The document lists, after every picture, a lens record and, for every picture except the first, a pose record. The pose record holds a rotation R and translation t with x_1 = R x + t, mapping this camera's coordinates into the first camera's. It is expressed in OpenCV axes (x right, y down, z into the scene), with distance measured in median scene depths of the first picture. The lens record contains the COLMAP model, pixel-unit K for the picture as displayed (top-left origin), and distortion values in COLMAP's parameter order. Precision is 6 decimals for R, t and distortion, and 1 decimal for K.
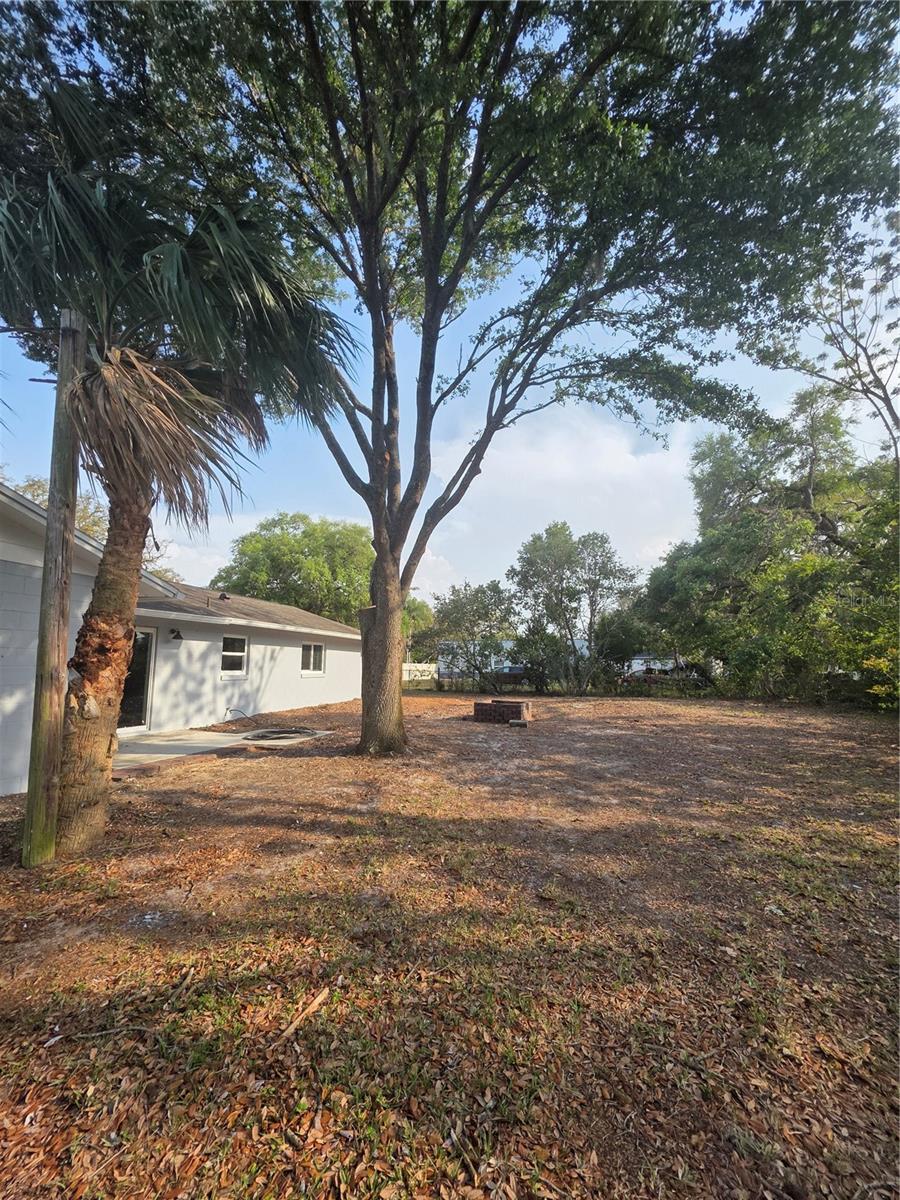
lens RADIAL K [[479.4, 0, 450.5], [0, 479.4, 605.6], [0, 0, 1]] dist [0.004311, -0.001105]
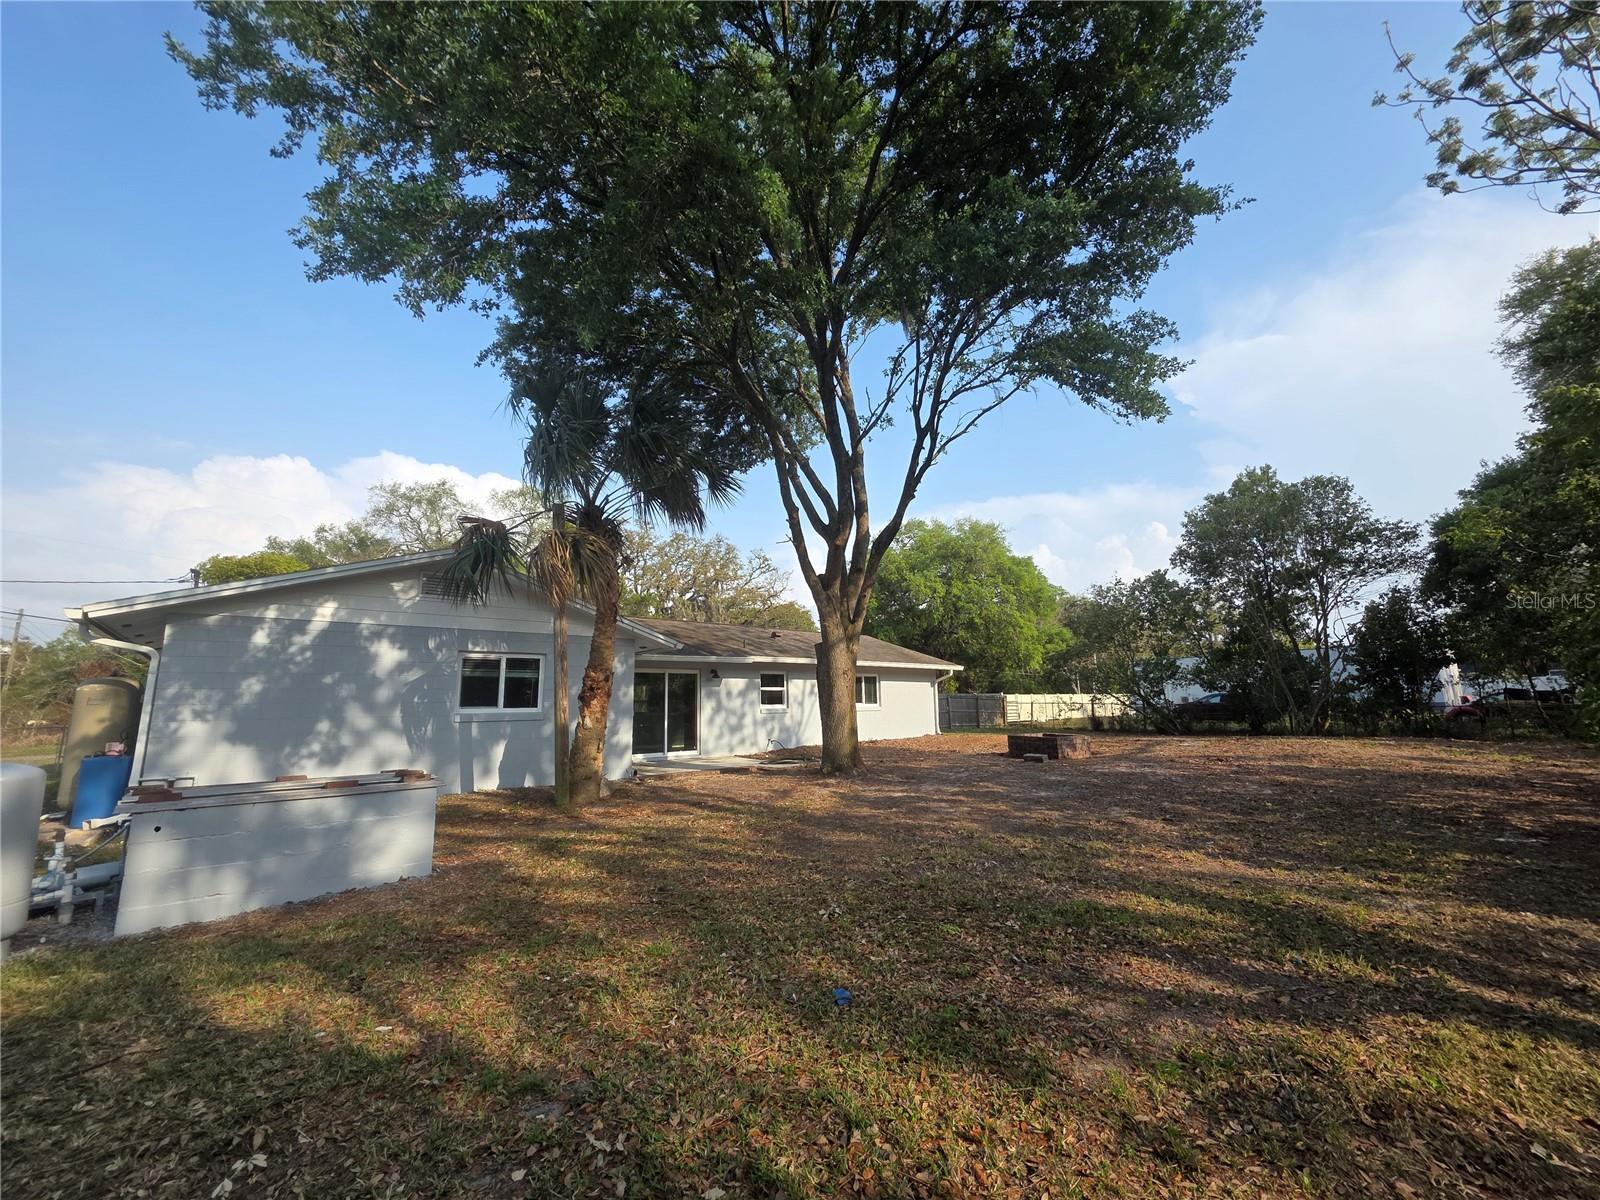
lens RADIAL K [[639.2, 0, 800.9], [0, 639.2, 594.3], [0, 0, 1]] dist [0.004311, -0.001105]
pose [[0.839058, -0.116944, -0.531325, 0.299388], [0.093895, 0.993097, -0.070301, -0.003093], [0.535878, 0.009098, 0.844246, -0.133689]]
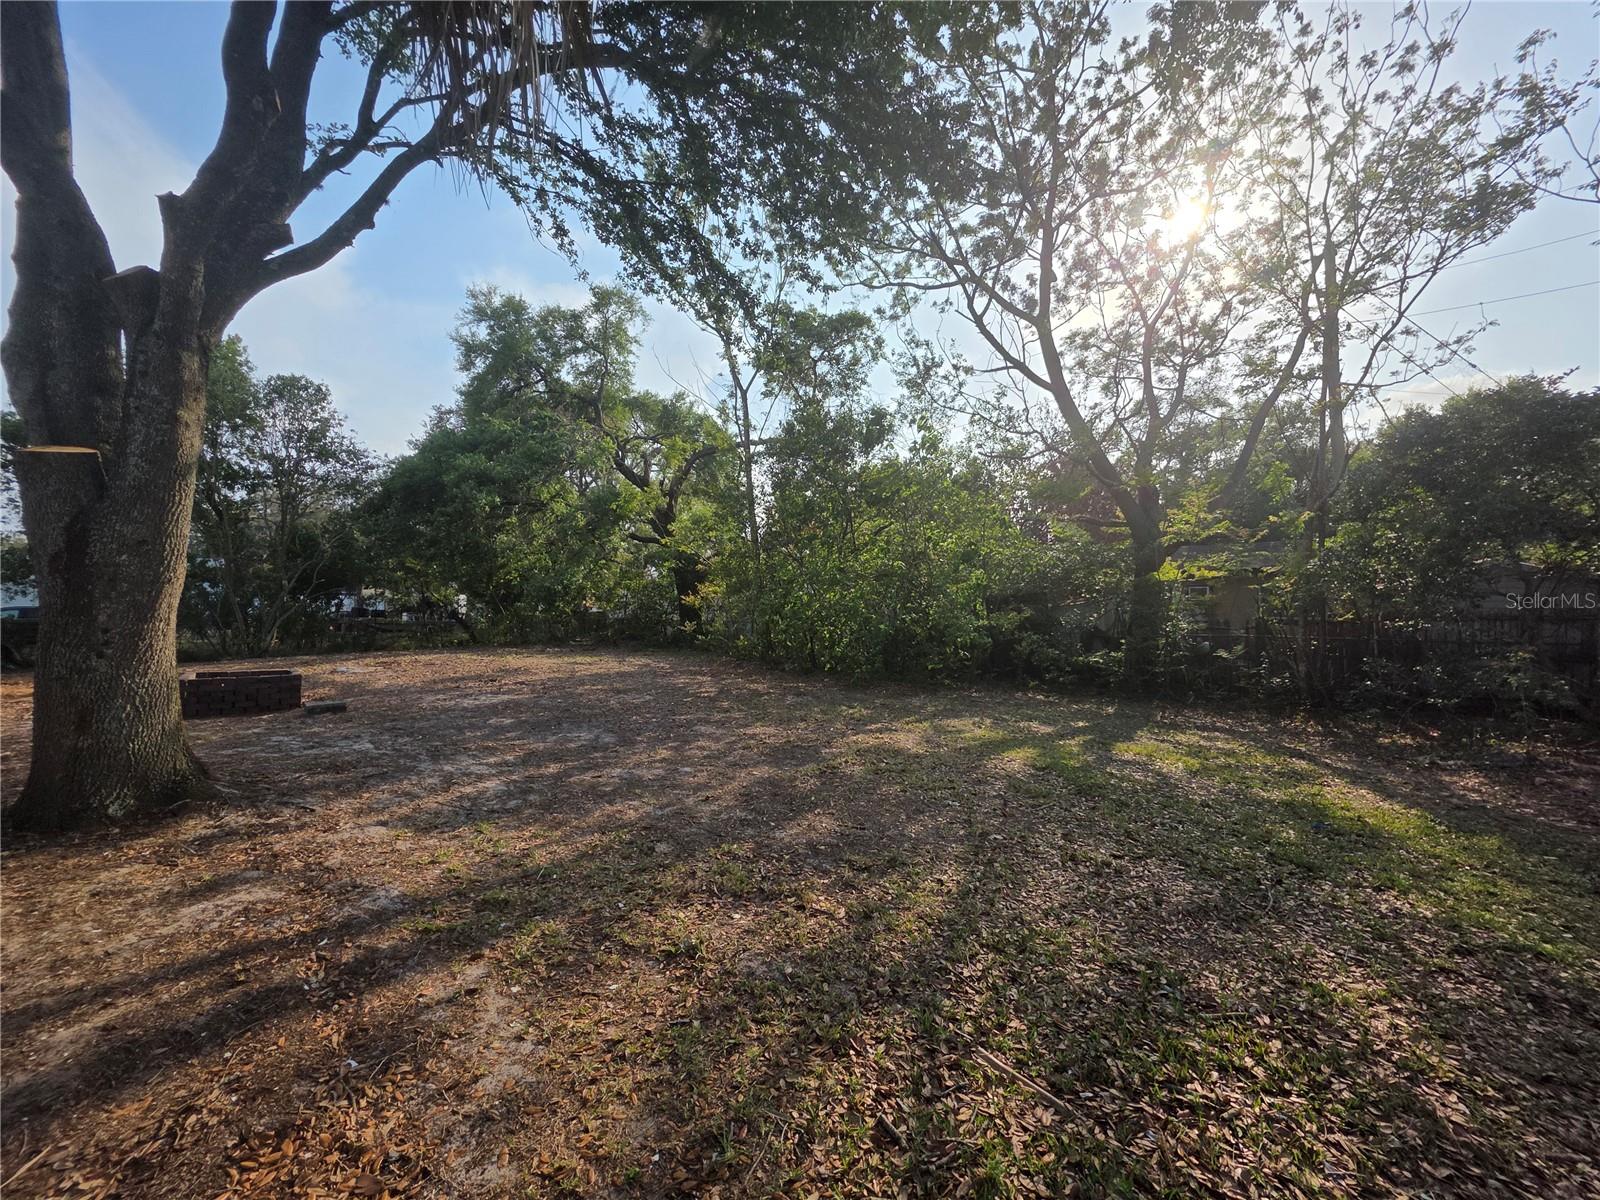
lens RADIAL K [[639.2, 0, 787.4], [0, 639.2, 601.2], [0, 0, 1]] dist [0.004311, -0.001105]
pose [[0.414223, -0.016528, 0.910026, -0.285079], [-0.104937, 0.992300, 0.065787, 0.005966], [-0.904106, -0.122746, 0.409299, 0.251128]]
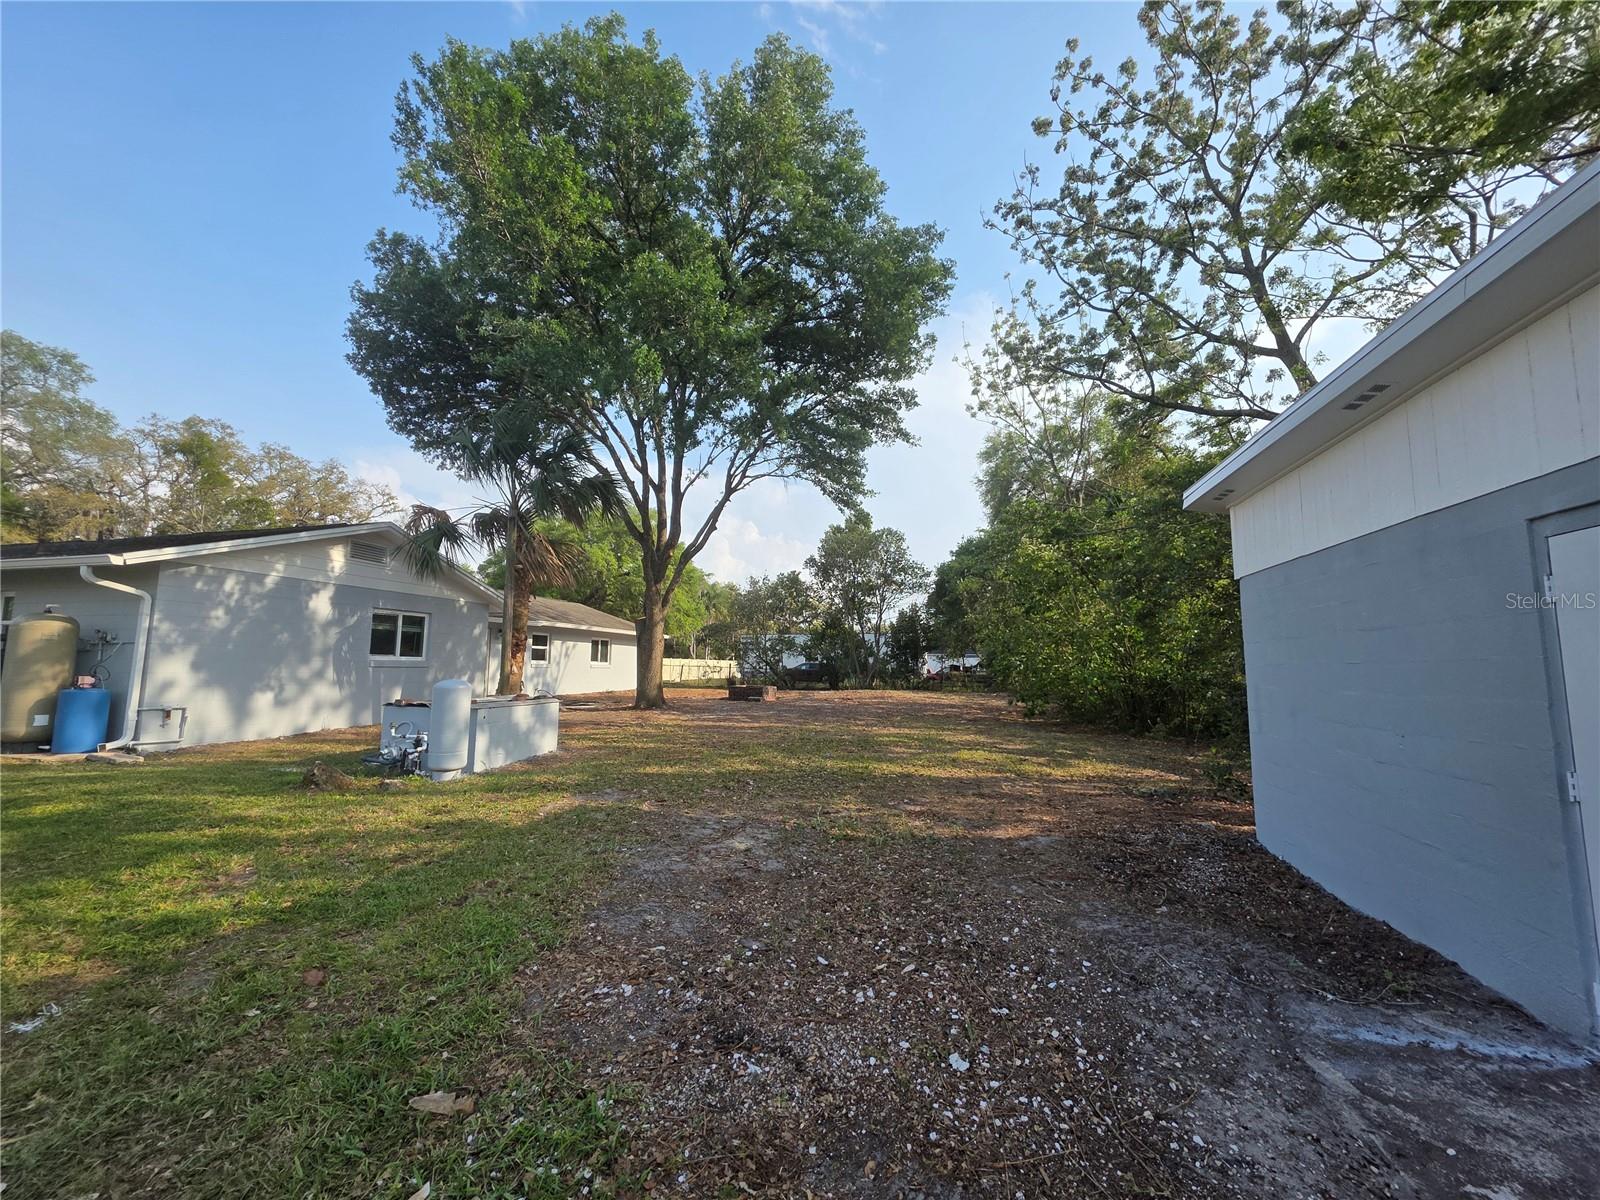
lens RADIAL K [[639.2, 0, 805.3], [0, 639.2, 597.3], [0, 0, 1]] dist [0.004311, -0.001105]
pose [[0.998965, 0.006784, 0.044966, 0.138333], [-0.007627, 0.999798, 0.018592, -0.055278], [-0.044831, -0.018916, 0.998815, -0.568651]]
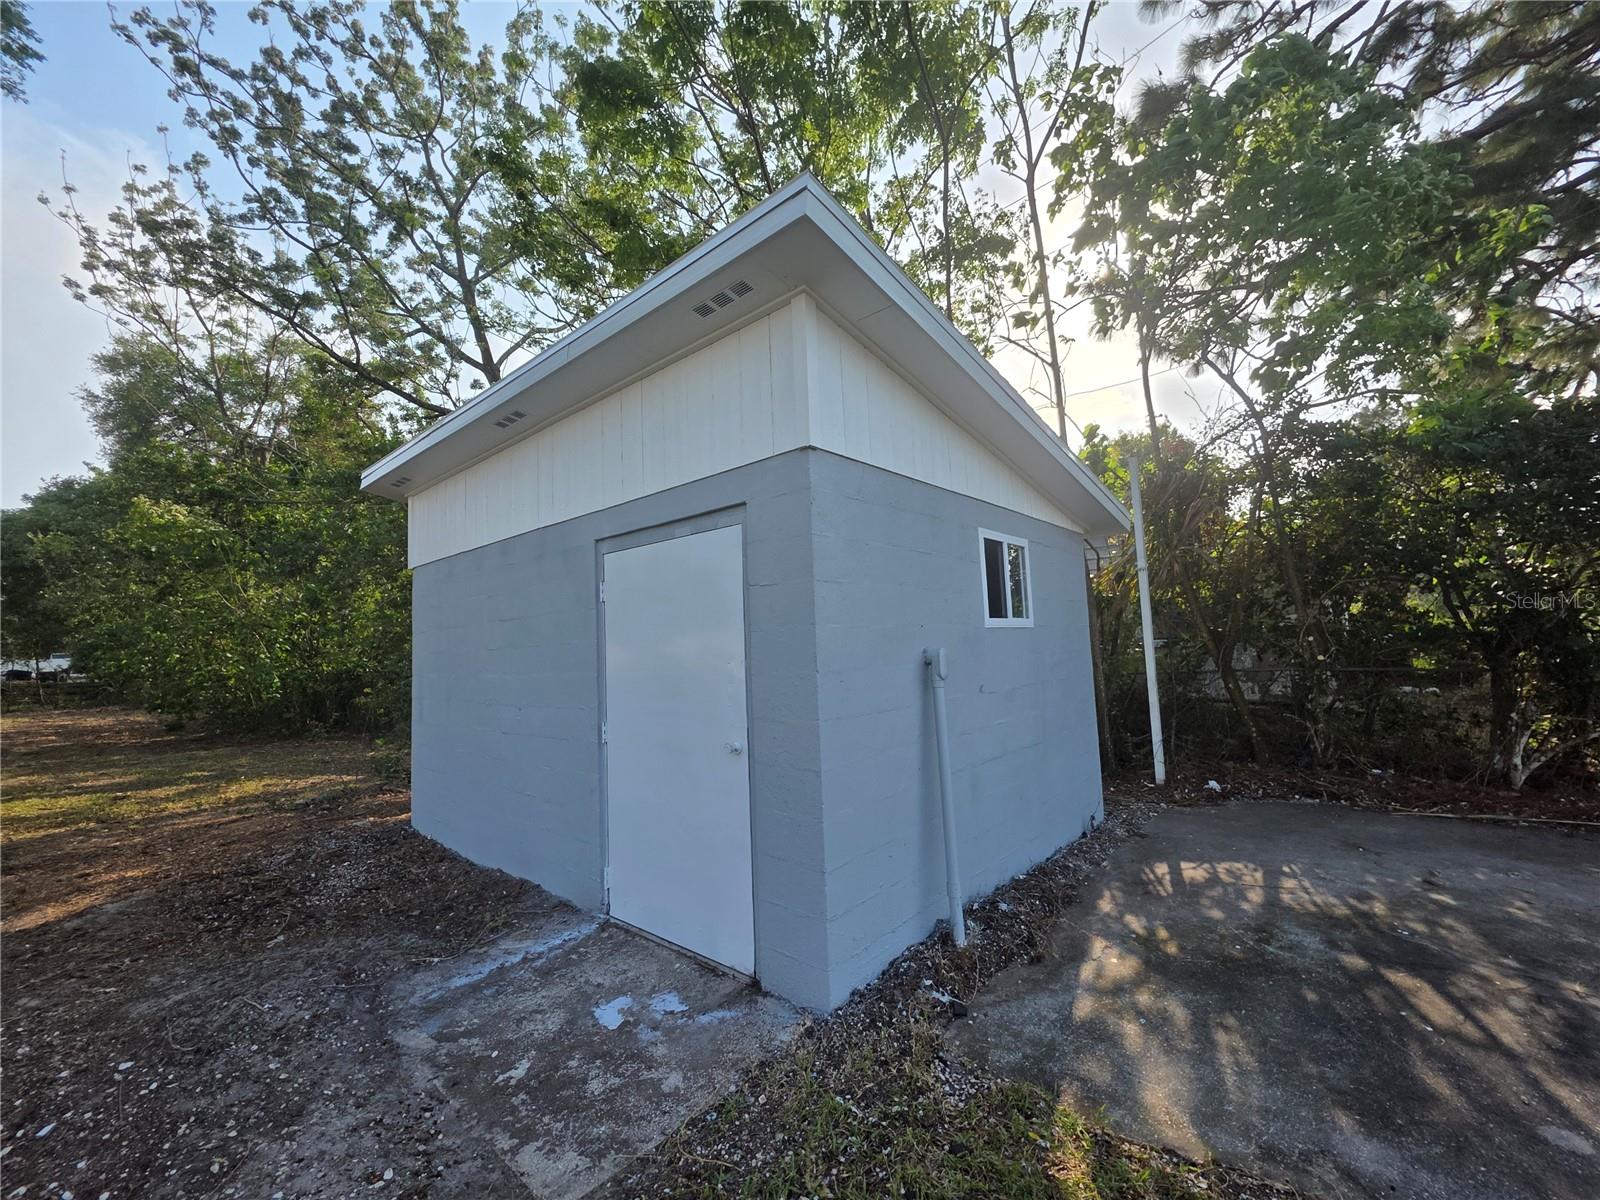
lens RADIAL K [[639.2, 0, 810.3], [0, 639.2, 599.5], [0, 0, 1]] dist [0.004311, -0.001105]
pose [[0.405451, 0.045135, 0.913002, 0.160015], [-0.076572, 0.996947, -0.015280, -0.055392], [-0.910904, -0.063715, 0.407669, -0.573374]]
